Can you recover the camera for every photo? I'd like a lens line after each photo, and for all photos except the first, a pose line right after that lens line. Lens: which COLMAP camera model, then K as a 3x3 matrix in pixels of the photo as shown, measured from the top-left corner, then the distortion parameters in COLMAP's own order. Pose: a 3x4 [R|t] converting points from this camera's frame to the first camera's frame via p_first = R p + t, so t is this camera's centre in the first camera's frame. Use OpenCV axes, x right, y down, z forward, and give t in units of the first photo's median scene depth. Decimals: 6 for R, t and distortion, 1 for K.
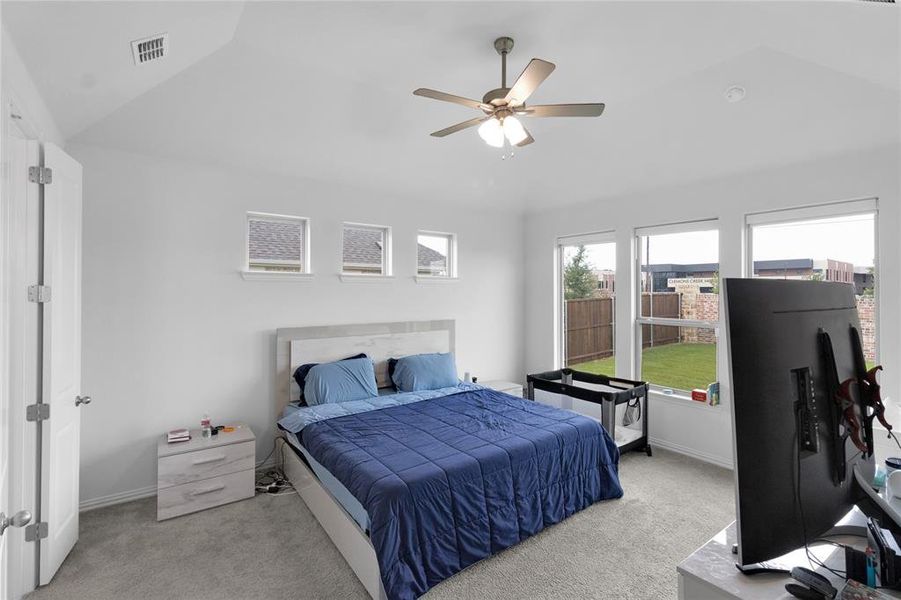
lens RADIAL K [[415.0, 0, 451.3], [0, 415.0, 287.7], [0, 0, 1]] dist [0.000854, 0.000438]
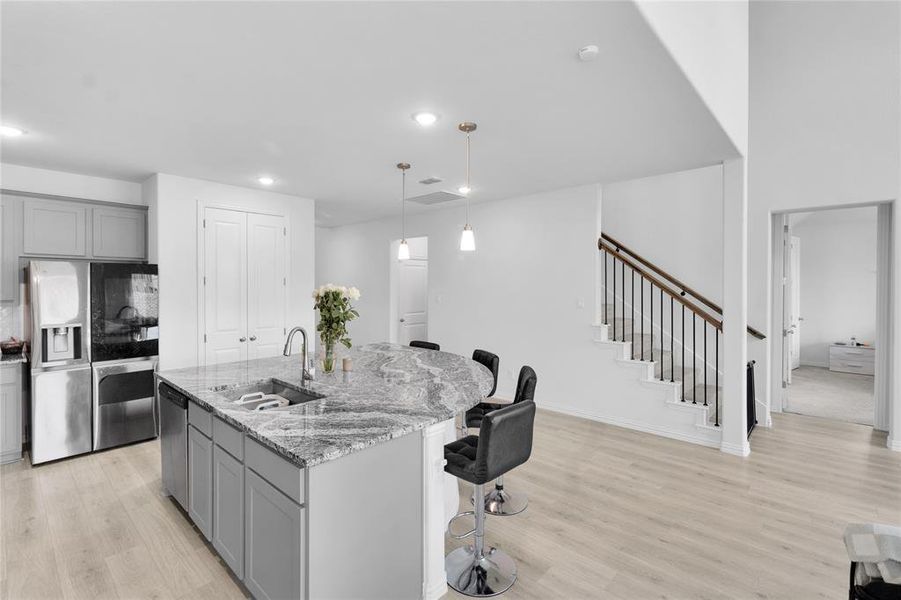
lens RADIAL K [[415.0, 0, 451.3], [0, 415.0, 287.7], [0, 0, 1]] dist [0.000854, 0.000438]
pose [[0.171819, 0.002391, -0.985126, 1.375154], [0.007270, 0.999967, 0.003695, 0.018769], [0.985102, -0.007797, 0.171796, -1.685176]]
